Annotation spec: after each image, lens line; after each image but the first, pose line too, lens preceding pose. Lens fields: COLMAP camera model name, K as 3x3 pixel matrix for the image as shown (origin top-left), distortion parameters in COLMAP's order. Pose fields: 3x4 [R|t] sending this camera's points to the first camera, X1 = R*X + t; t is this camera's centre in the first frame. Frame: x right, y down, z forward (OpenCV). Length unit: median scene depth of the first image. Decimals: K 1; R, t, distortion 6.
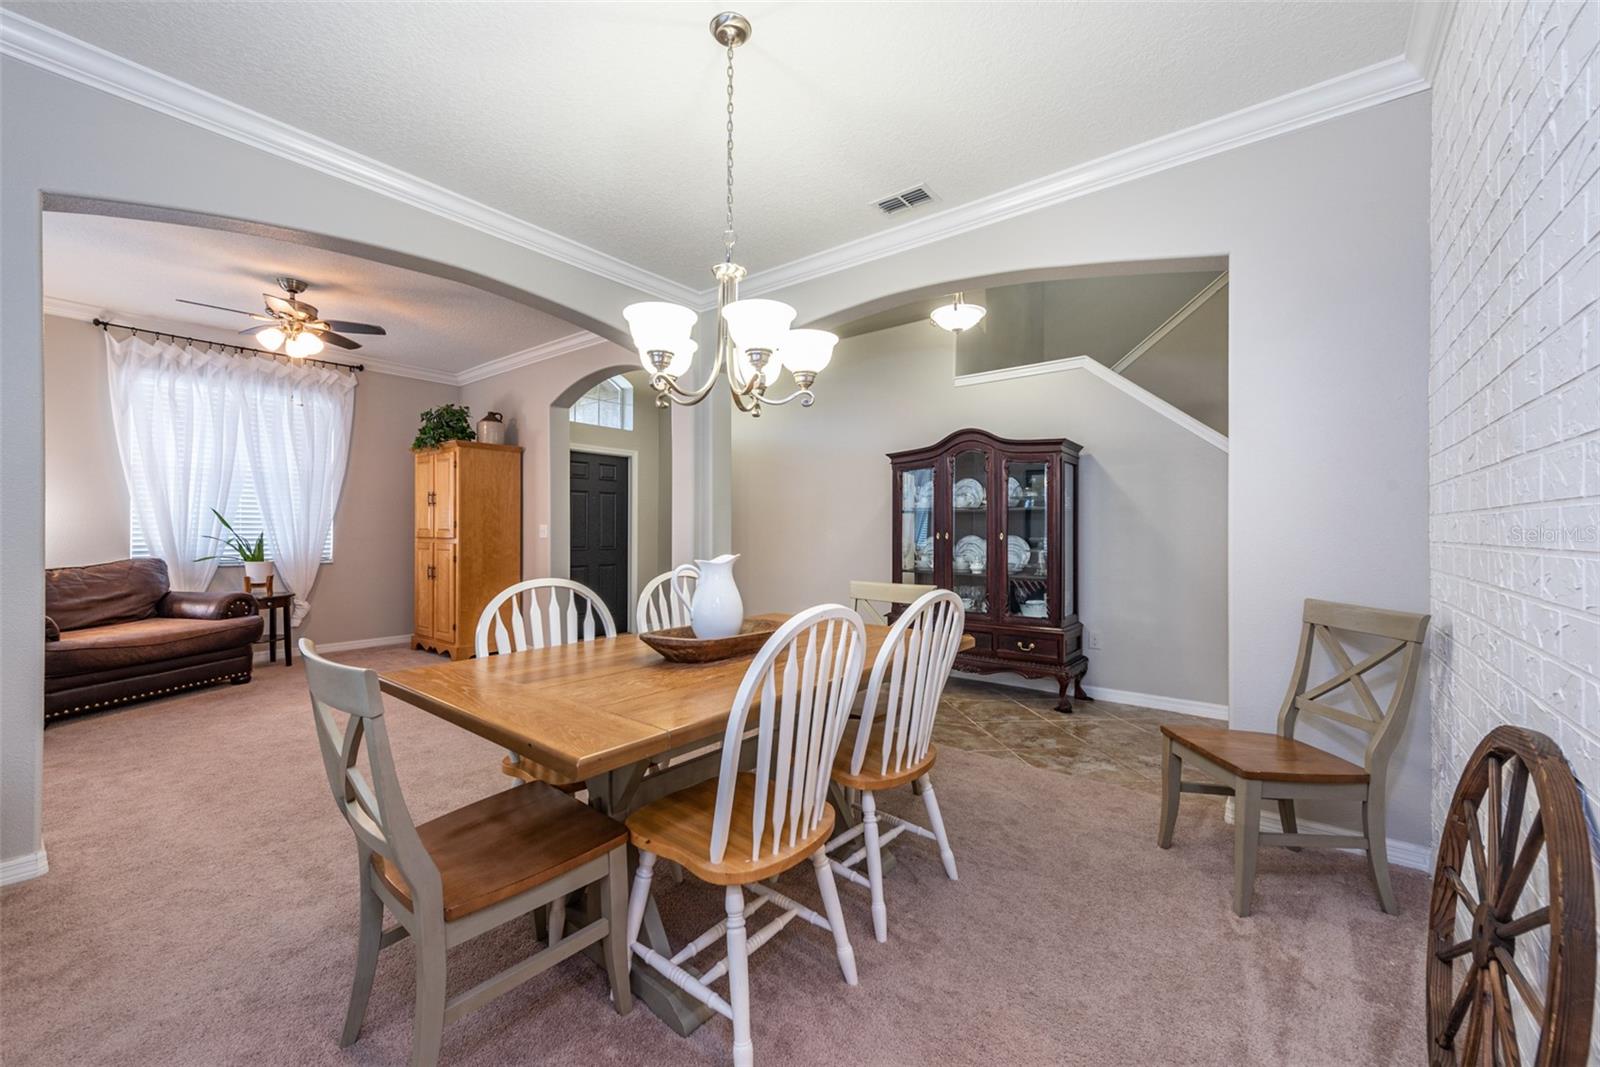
lens RADIAL K [[623.6, 0, 799.9], [0, 623.6, 537.2], [0, 0, 1]] dist [0.011661, -0.005931]
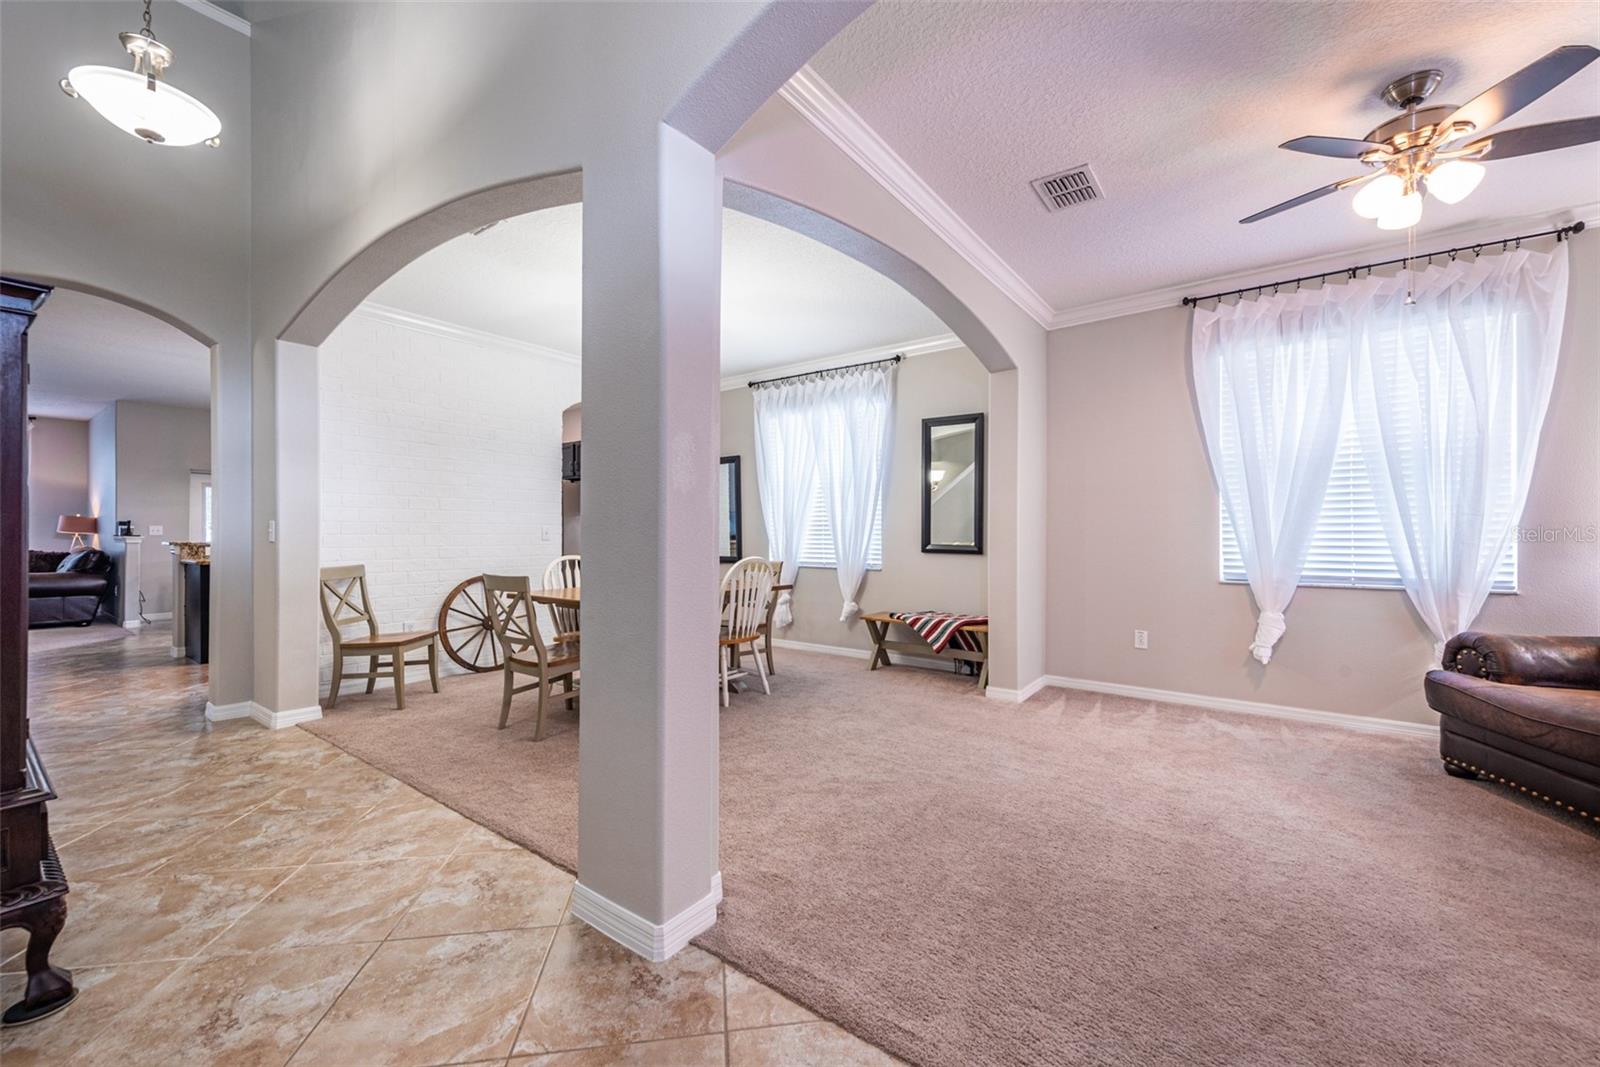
lens RADIAL K [[634.6, 0, 801.2], [0, 634.6, 539.4], [0, 0, 1]] dist [0.002363, -0.003157]
pose [[-0.999358, -0.008569, -0.034790, -0.280078], [-0.009168, 0.999812, 0.017093, -0.014728], [0.034637, 0.017401, -0.999248, 1.637695]]
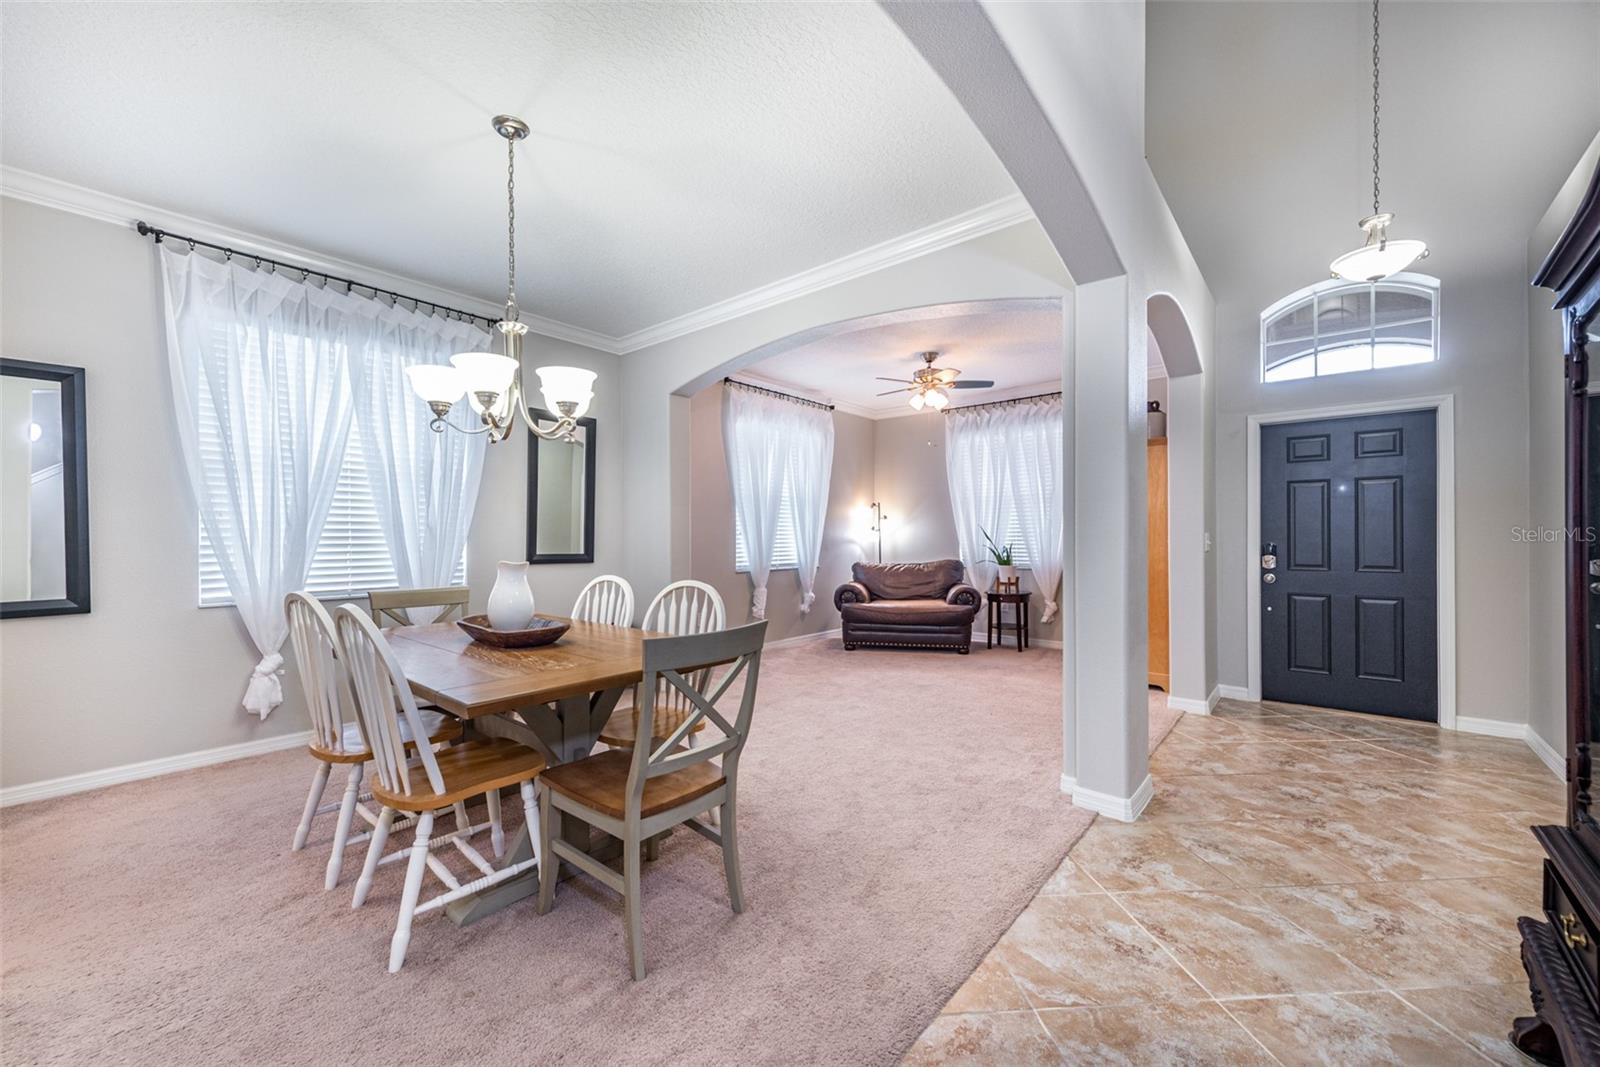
lens RADIAL K [[623.6, 0, 799.9], [0, 623.6, 537.2], [0, 0, 1]] dist [0.011661, -0.005931]
pose [[-0.032700, -0.006478, -0.999444, 0.551799], [-0.006295, 0.999960, -0.006275, -0.010448], [0.999445, 0.006087, -0.032739, 0.813556]]
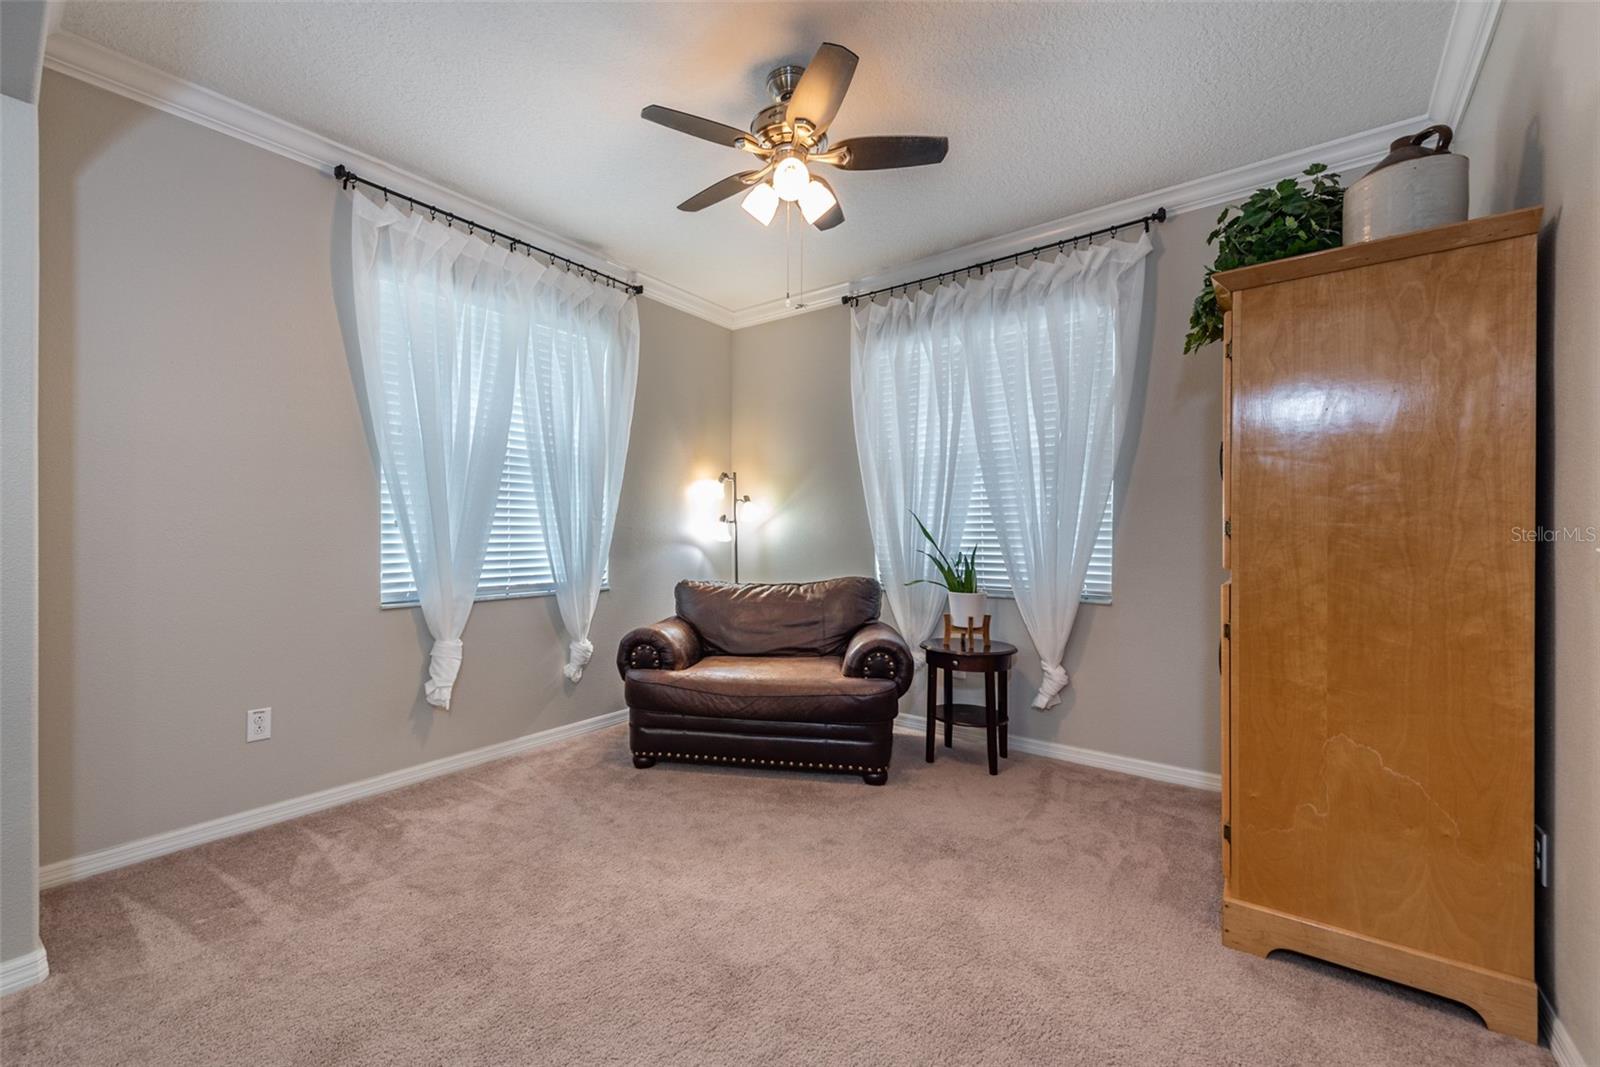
lens RADIAL K [[657.7, 0, 740.8], [0, 657.7, 536.7], [0, 0, 1]] dist [0.012498, -0.000281]
pose [[-0.014067, -0.001962, -0.999899, -0.260271], [-0.011267, 0.999935, -0.001804, -0.017060], [0.999838, 0.011240, -0.014088, 1.026468]]
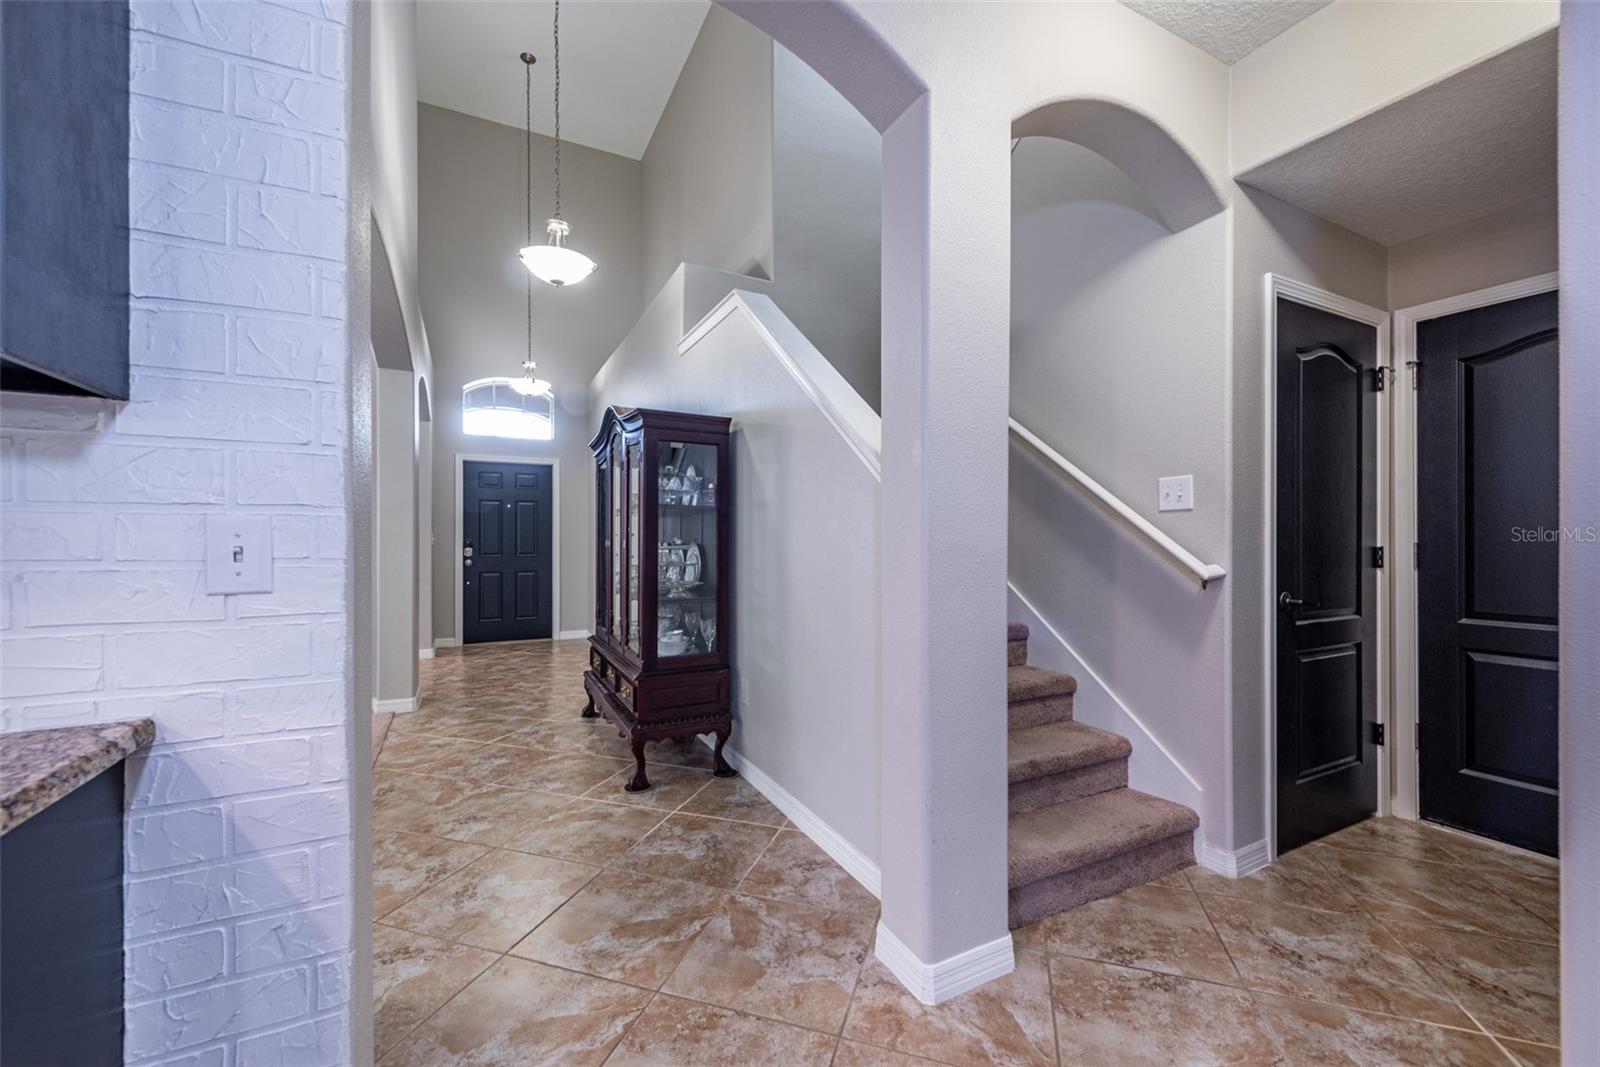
lens RADIAL K [[623.6, 0, 799.9], [0, 623.6, 537.2], [0, 0, 1]] dist [0.011661, -0.005931]
pose [[0.914756, -0.003320, -0.403993, 0.909651], [-0.000558, 0.999955, -0.009483, -0.002303], [0.404006, 0.008900, 0.914713, 0.427613]]
